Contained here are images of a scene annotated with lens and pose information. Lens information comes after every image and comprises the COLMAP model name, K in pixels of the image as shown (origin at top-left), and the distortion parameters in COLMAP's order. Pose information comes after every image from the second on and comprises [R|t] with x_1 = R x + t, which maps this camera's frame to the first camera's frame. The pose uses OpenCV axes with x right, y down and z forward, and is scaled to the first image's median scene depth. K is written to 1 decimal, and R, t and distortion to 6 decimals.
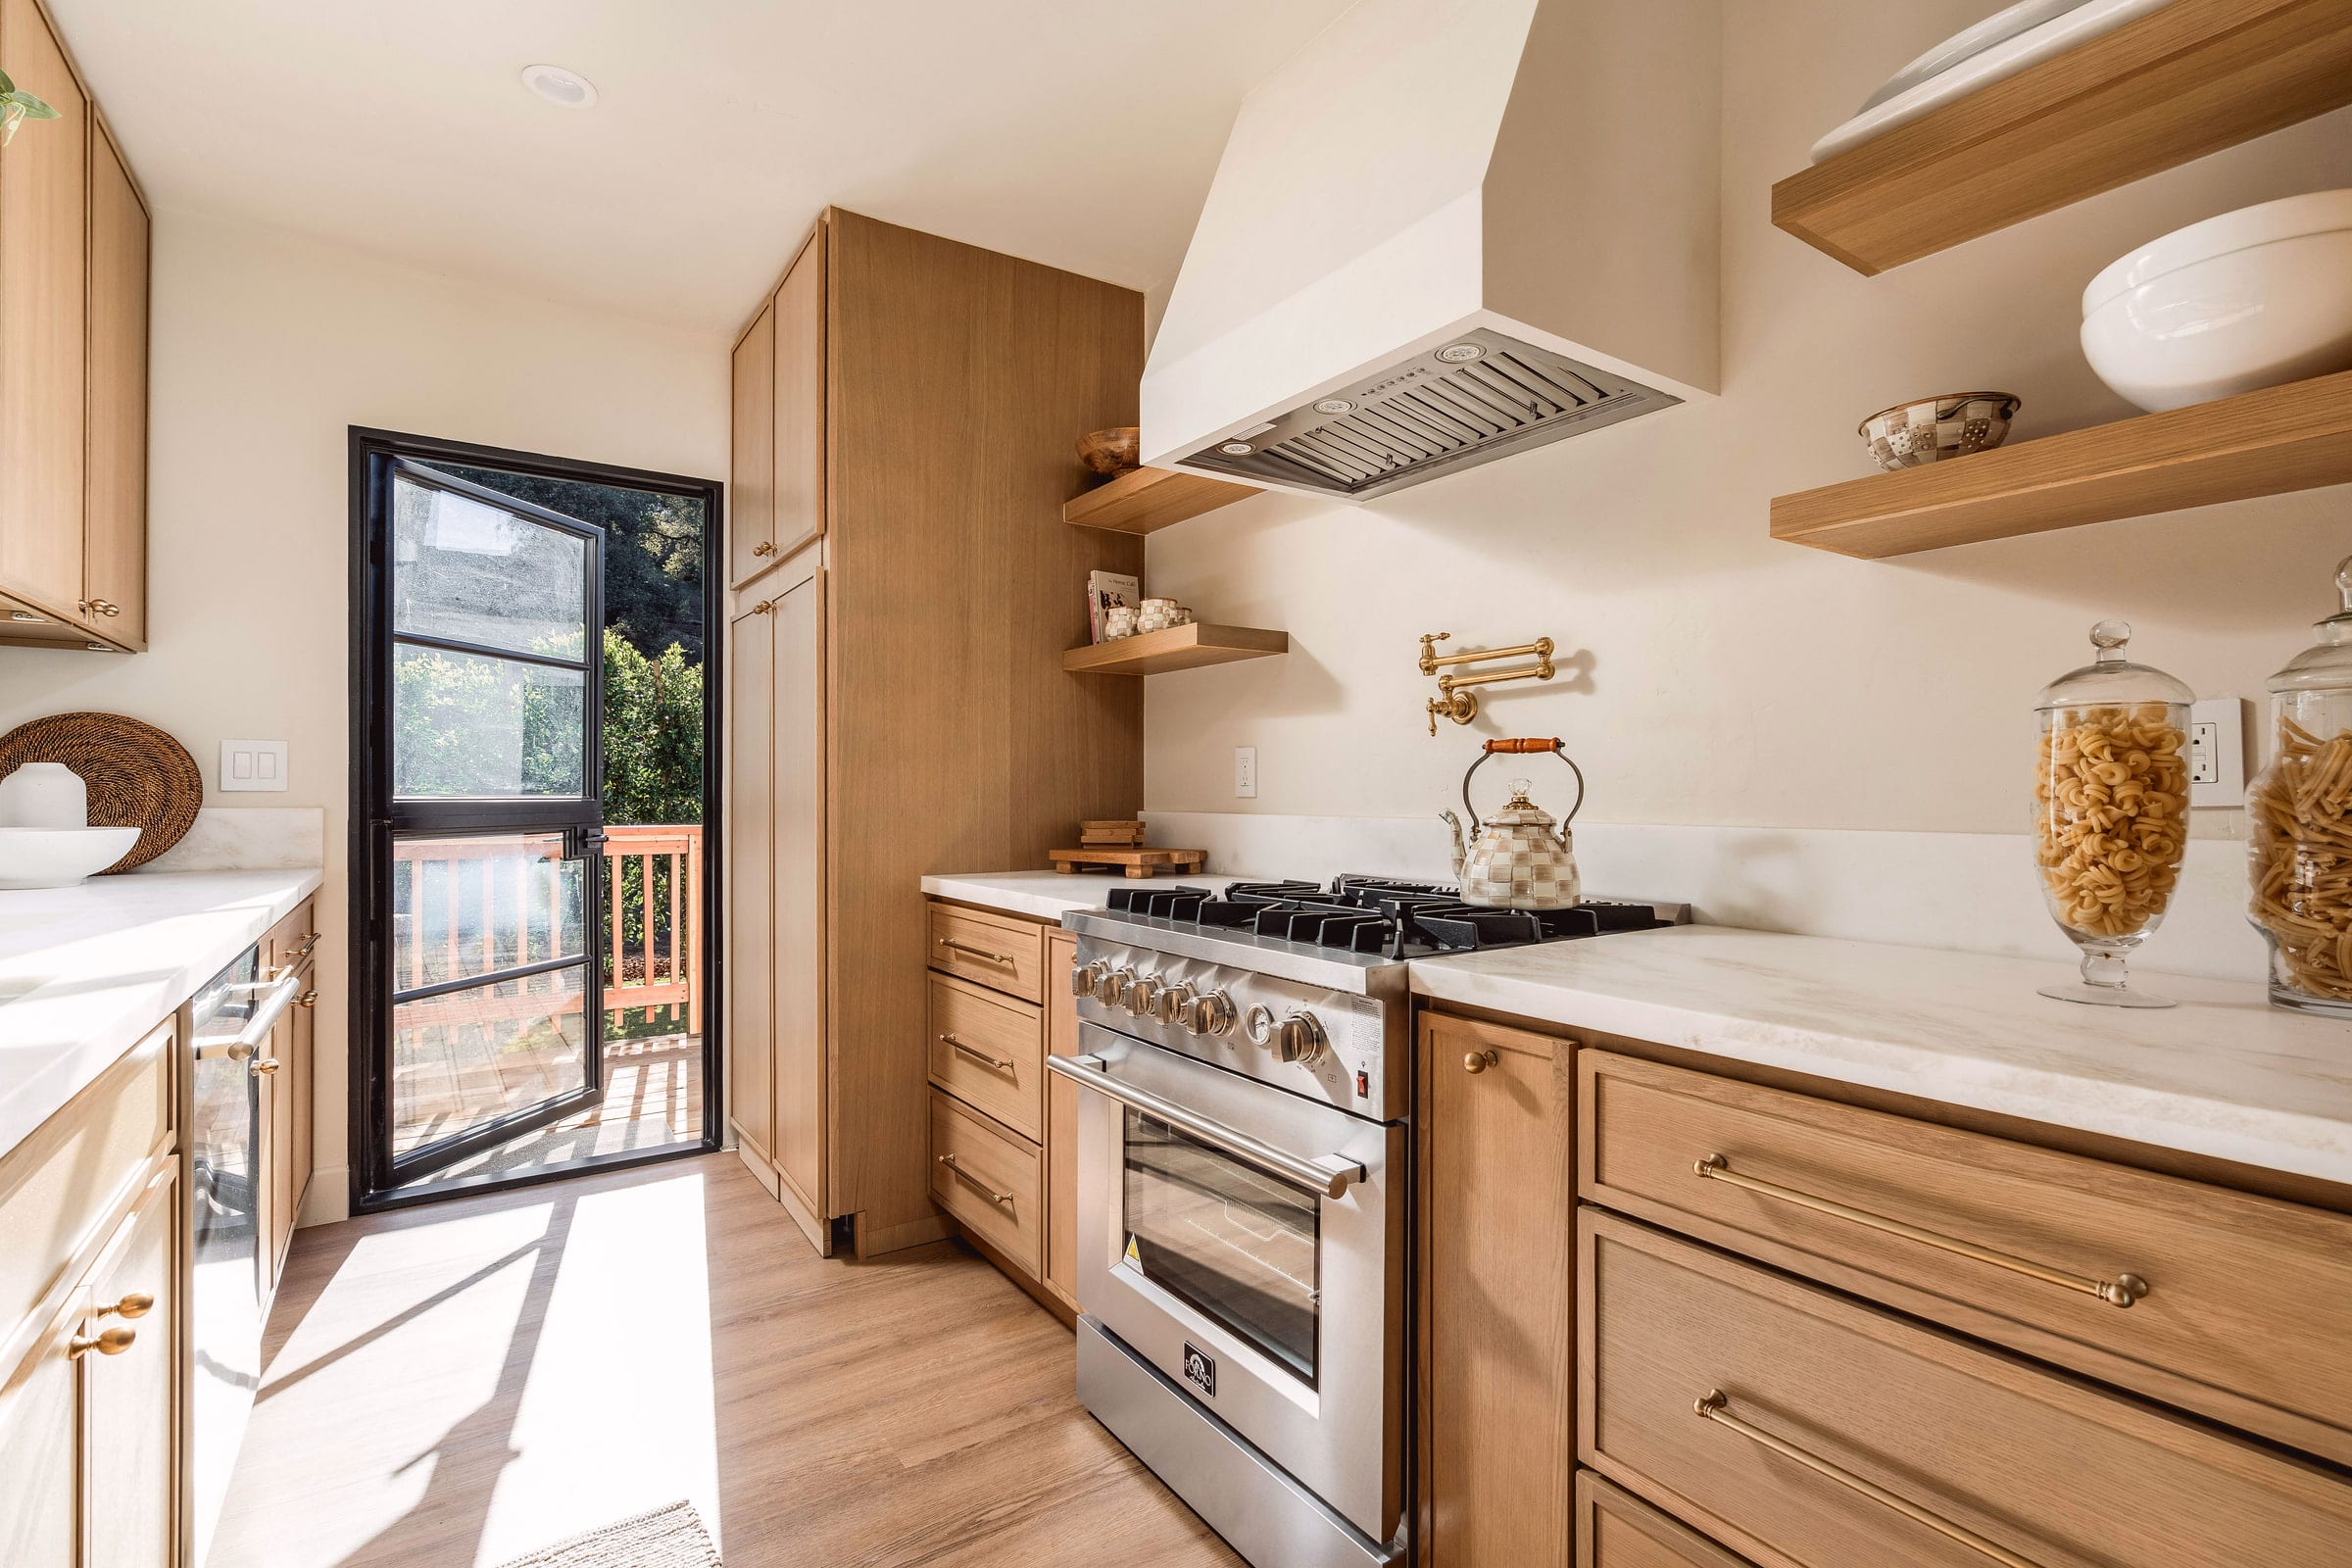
lens RADIAL K [[1077.1, 0, 1180.5], [0, 1077.1, 797.9], [0, 0, 1]] dist [-0.001012, -0.001221]
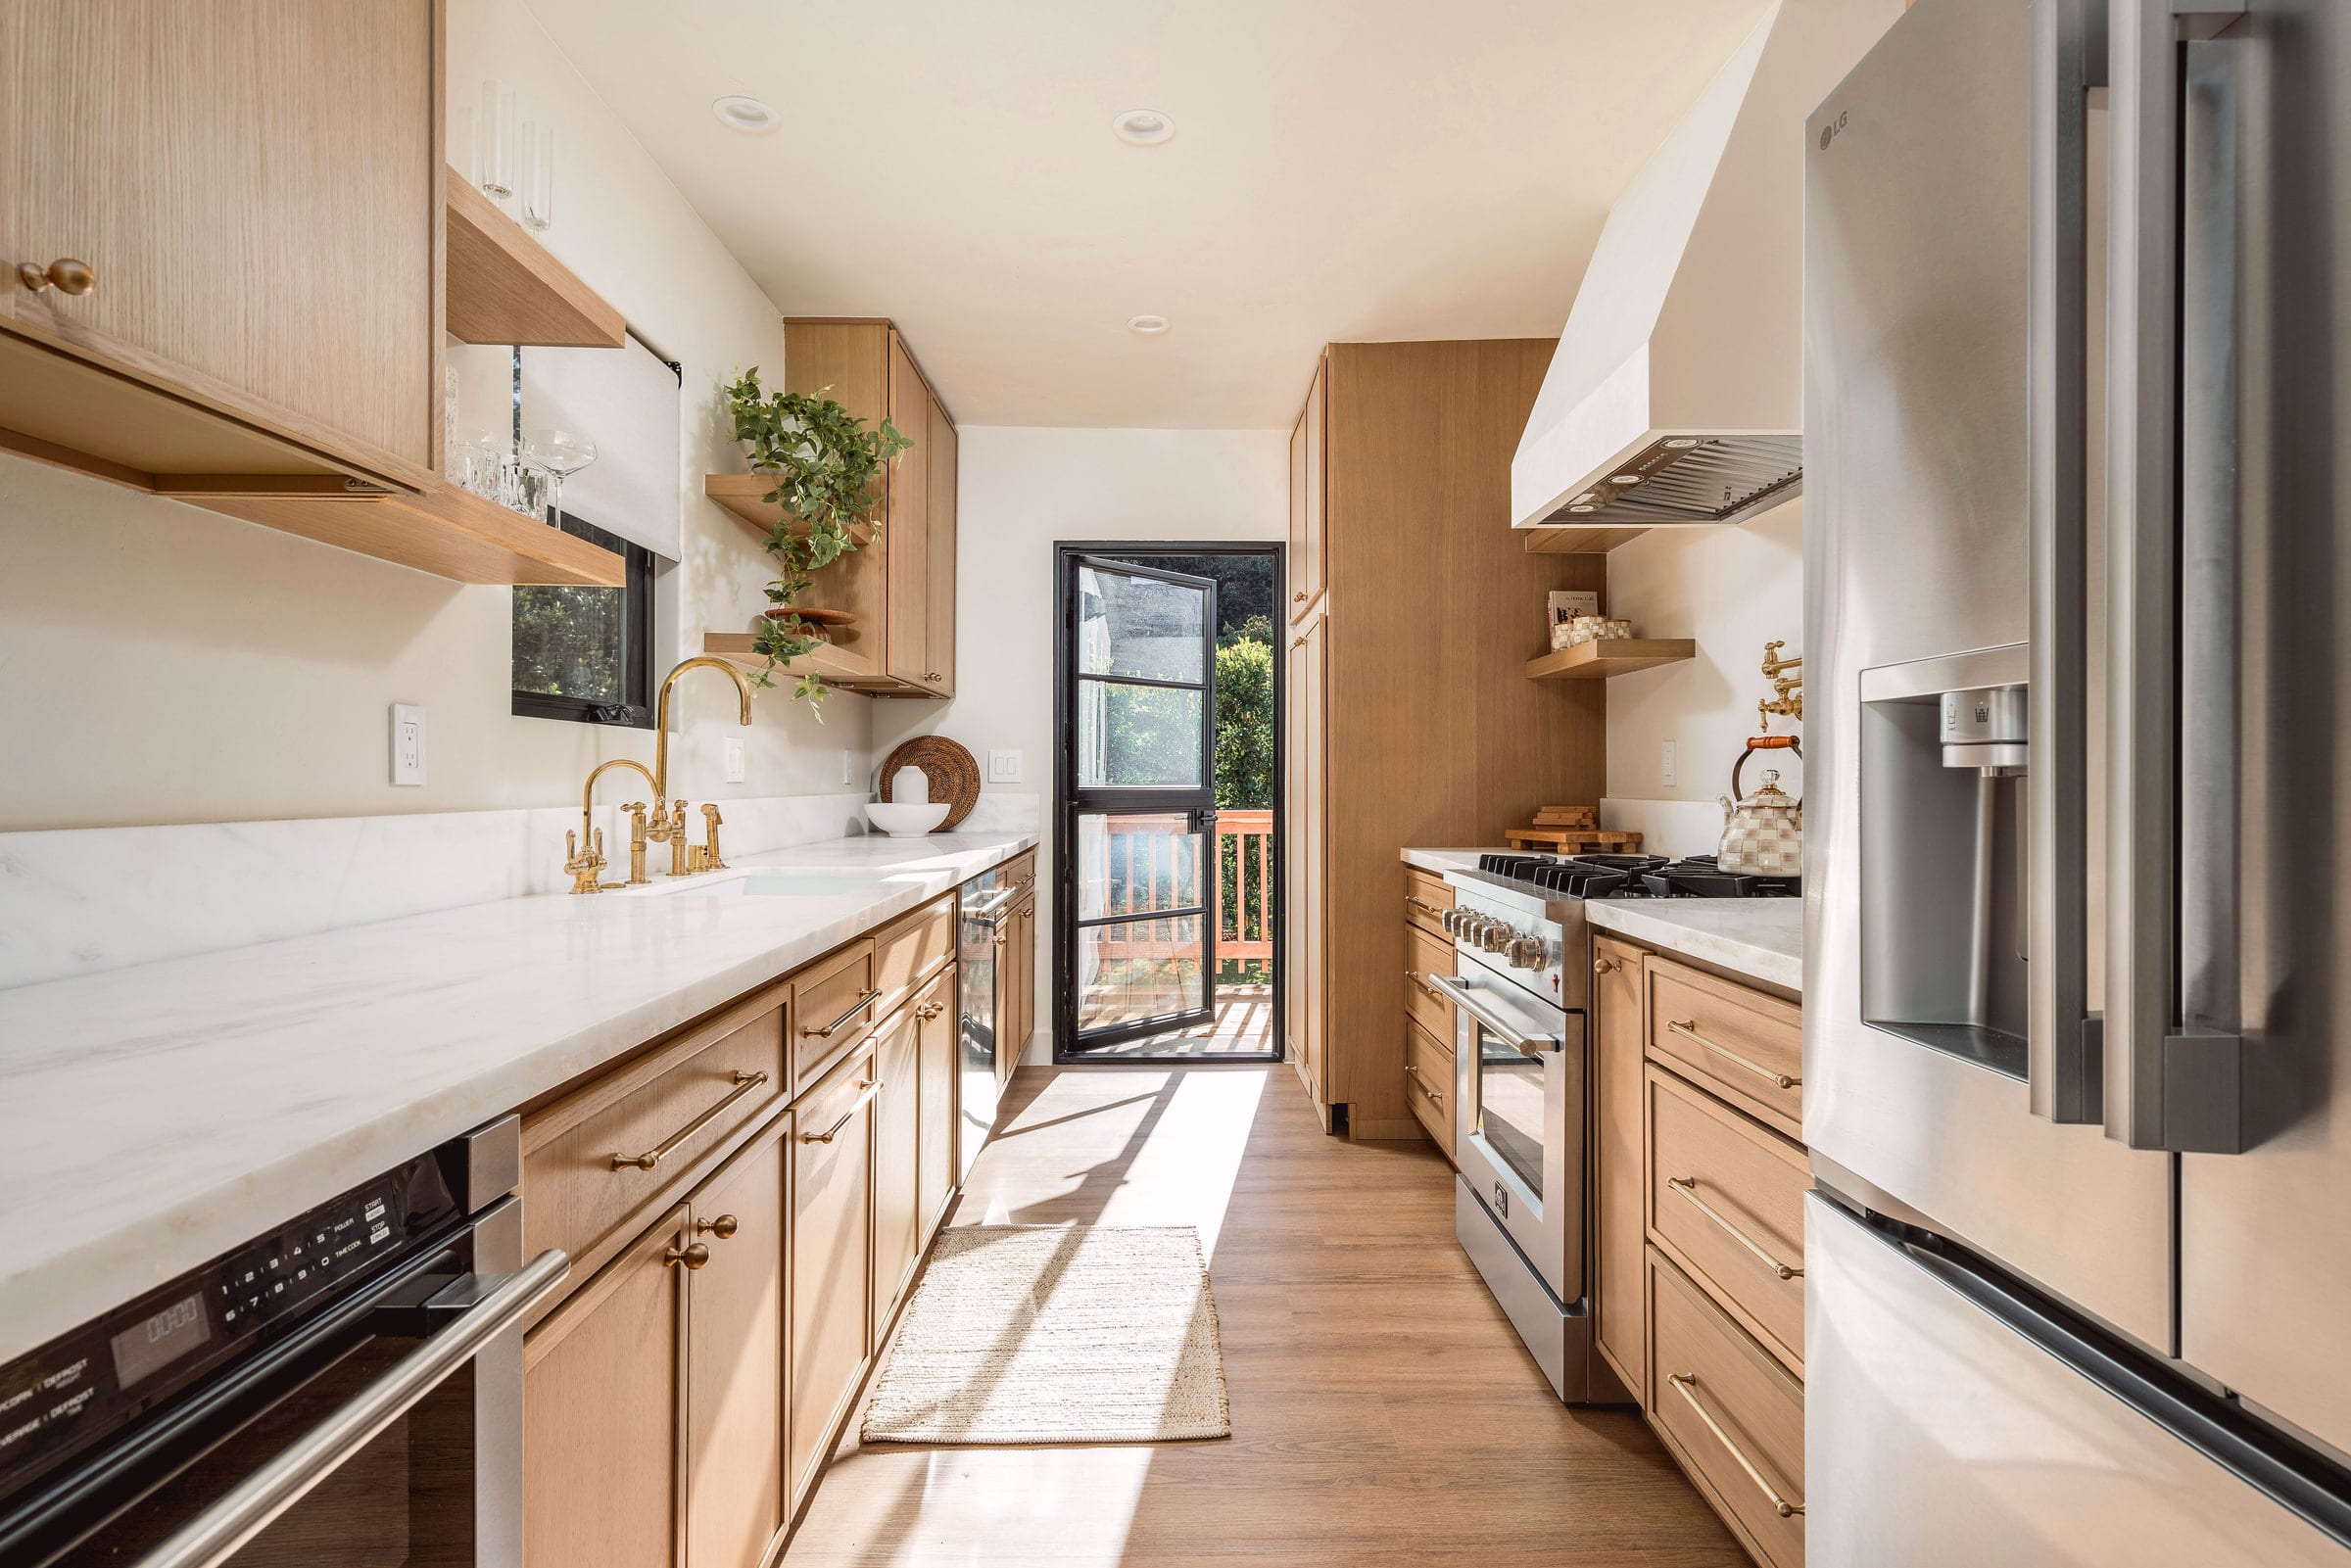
lens RADIAL K [[1076.5, 0, 1174.1], [0, 1076.5, 780.8], [0, 0, 1]] dist [-0.001012, -0.001221]
pose [[0.838982, -0.002705, -0.544153, 0.234227], [-0.001098, 0.999977, -0.006665, 0.002071], [0.544159, 0.006189, 0.838960, -0.216769]]
